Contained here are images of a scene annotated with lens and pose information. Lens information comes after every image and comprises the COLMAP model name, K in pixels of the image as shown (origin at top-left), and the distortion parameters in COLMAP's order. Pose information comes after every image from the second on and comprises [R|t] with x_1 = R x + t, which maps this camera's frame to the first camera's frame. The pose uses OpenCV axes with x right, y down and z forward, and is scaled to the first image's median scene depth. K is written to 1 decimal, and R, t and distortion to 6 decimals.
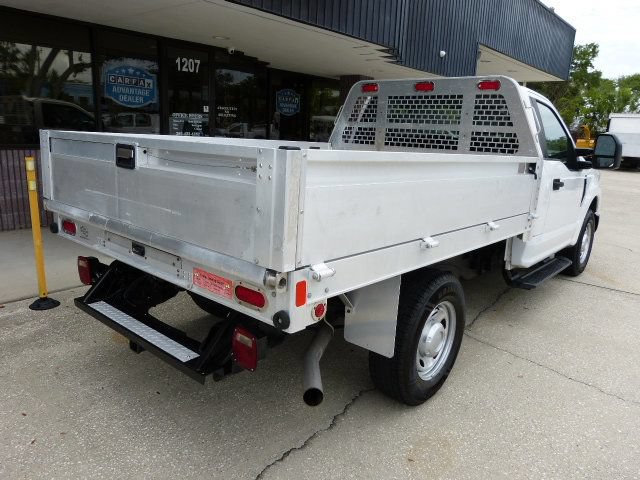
lens RADIAL K [[471.4, 0, 319.7], [0, 471.4, 239.2], [0, 0, 1]] dist [-0.028814, 0.010282]
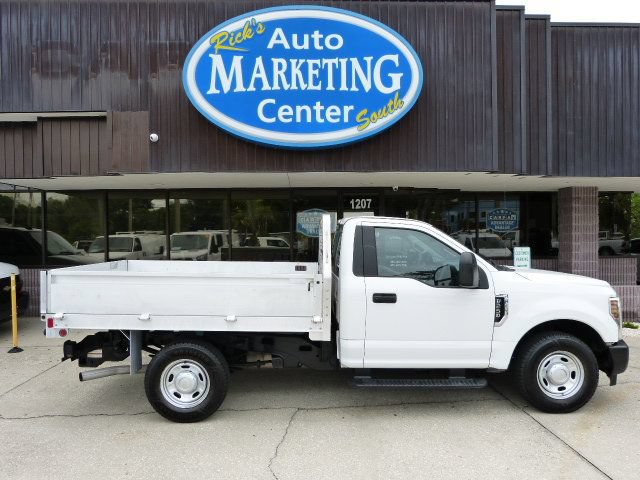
lens RADIAL K [[471.4, 0, 318.9], [0, 471.4, 241.6], [0, 0, 1]] dist [-0.028814, 0.010282]
pose [[0.676366, -0.040655, -0.735443, 1.007497], [-0.130124, 0.976176, -0.173634, -0.025686], [0.724981, 0.213139, 0.654961, 0.085436]]
